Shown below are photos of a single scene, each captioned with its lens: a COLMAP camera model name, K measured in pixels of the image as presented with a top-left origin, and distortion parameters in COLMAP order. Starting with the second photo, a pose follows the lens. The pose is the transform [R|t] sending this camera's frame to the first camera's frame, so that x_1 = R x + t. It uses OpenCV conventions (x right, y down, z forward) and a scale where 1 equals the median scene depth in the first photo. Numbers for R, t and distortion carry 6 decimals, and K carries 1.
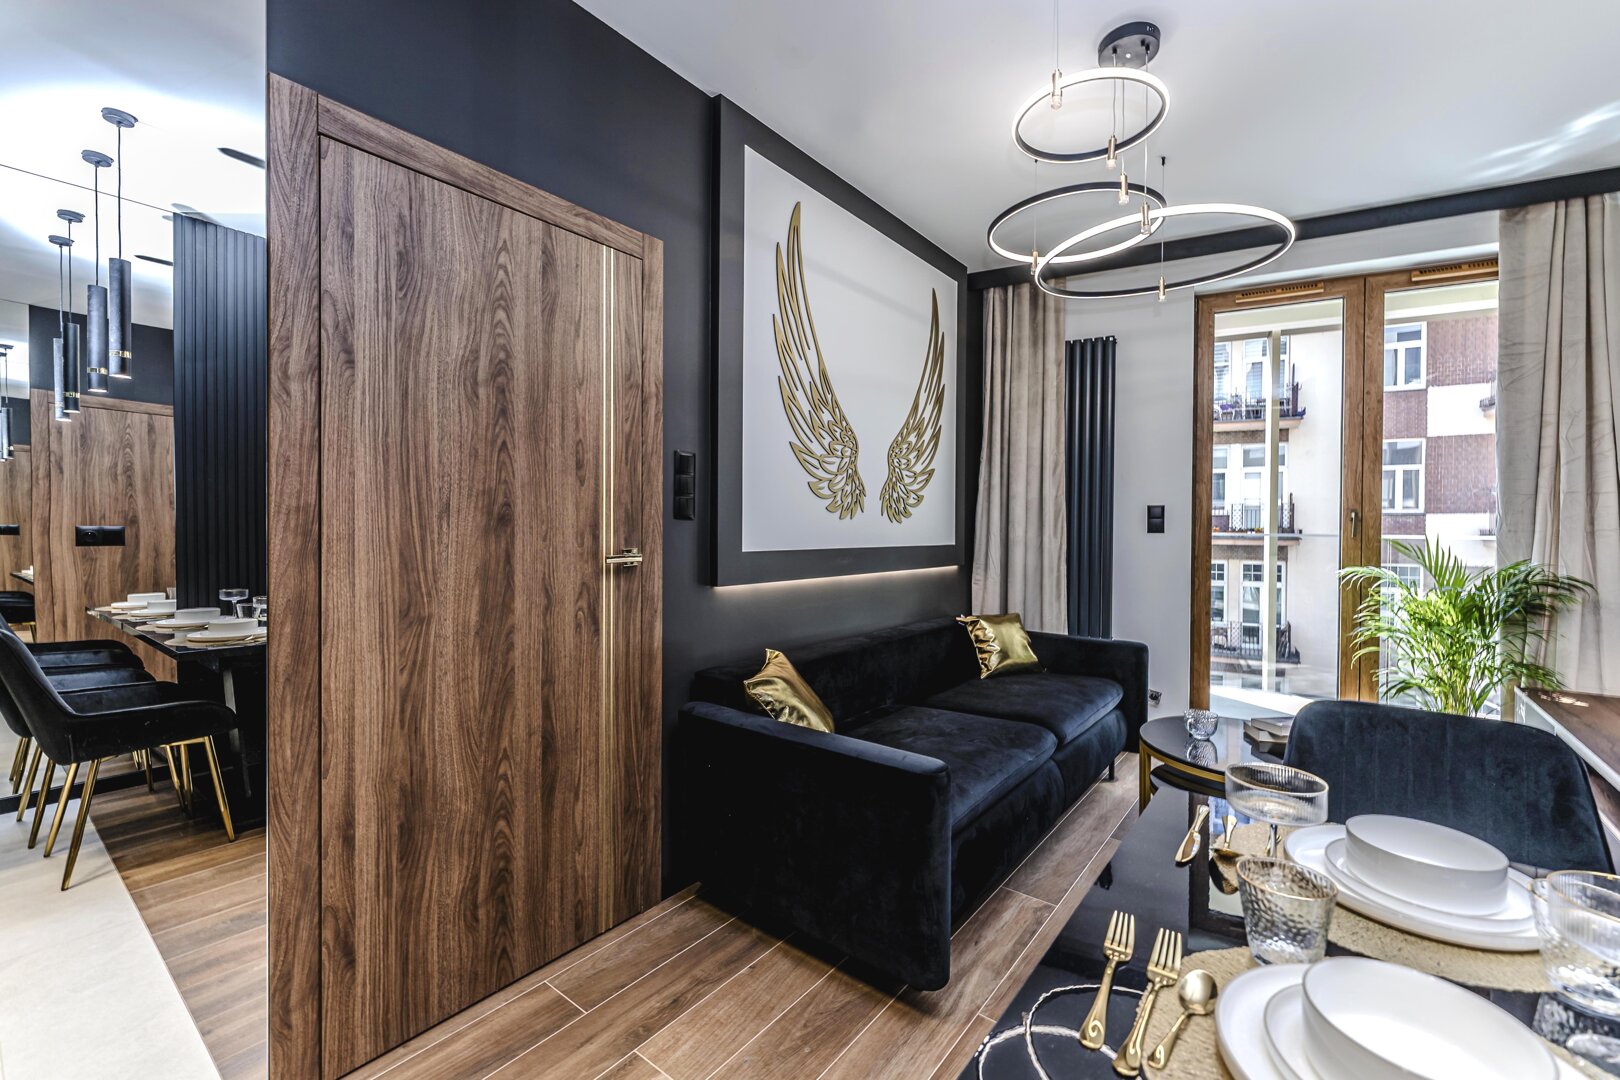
lens RADIAL K [[667.0, 0, 810.4], [0, 667.0, 534.4], [0, 0, 1]] dist [-0.001691, -0.001391]
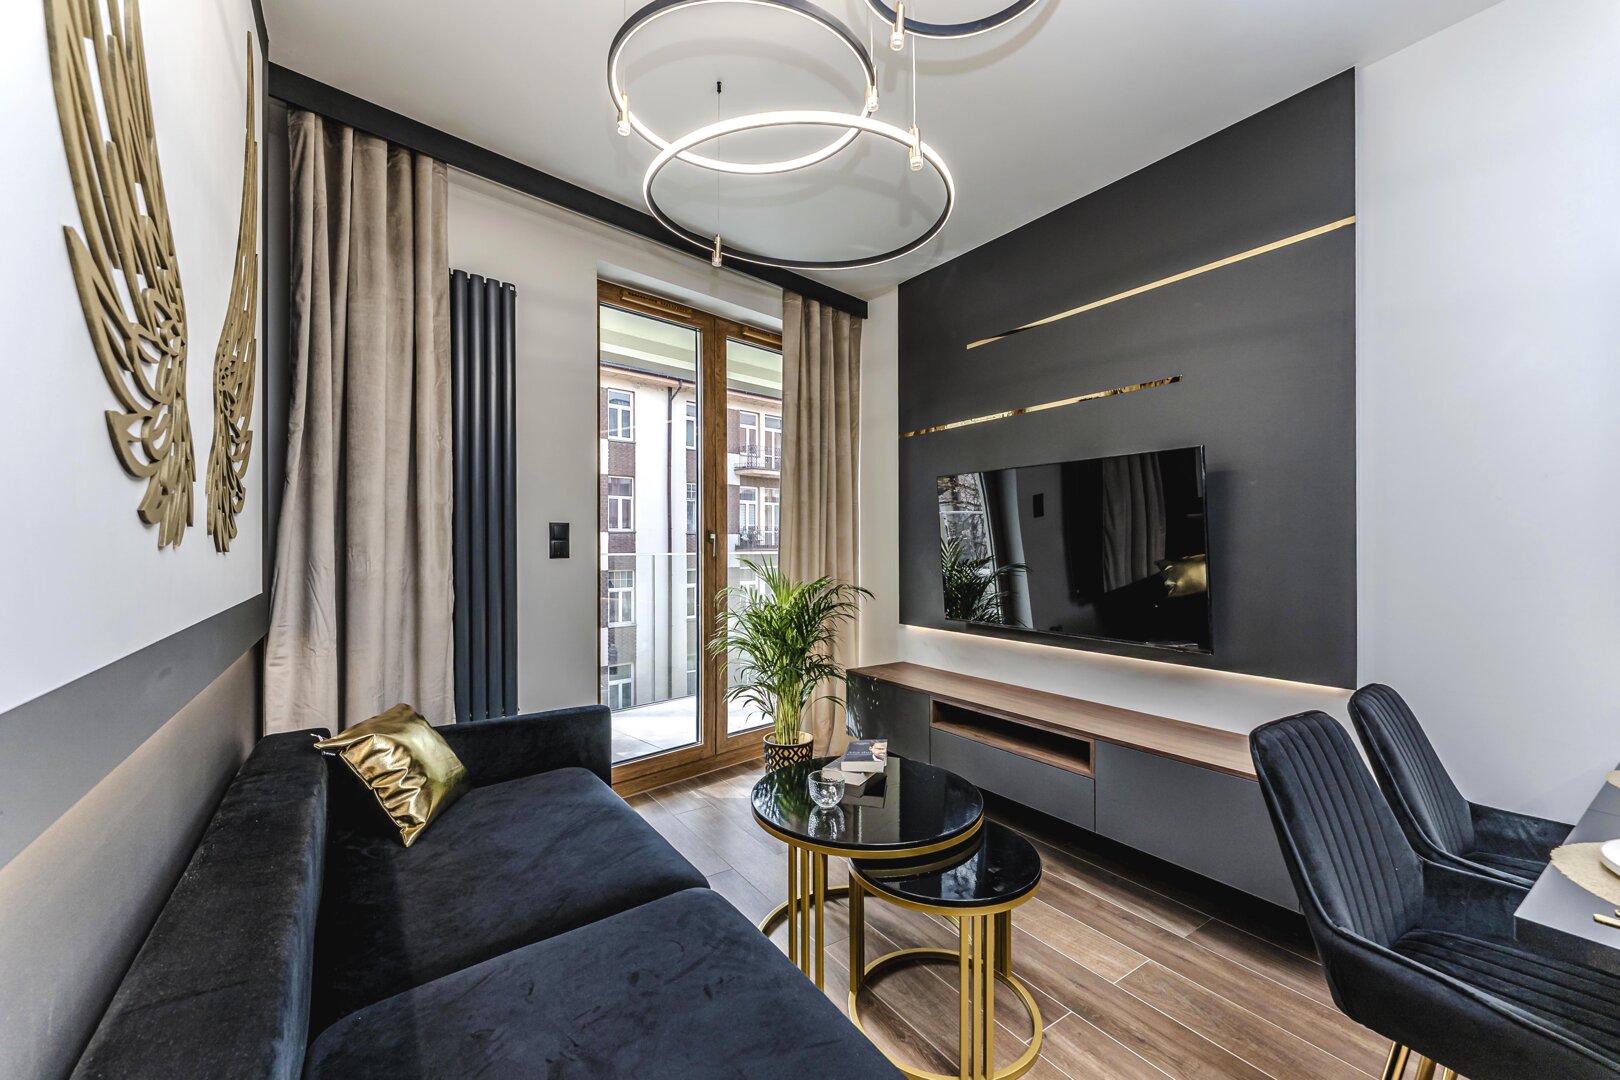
lens RADIAL K [[667.0, 0, 803.9], [0, 667.0, 534.4], [0, 0, 1]] dist [-0.001691, -0.001391]
pose [[0.280474, 0.008743, 0.959822, -0.142887], [0.011228, 0.999860, -0.012389, -0.017698], [-0.959796, 0.014252, 0.280337, 0.504775]]
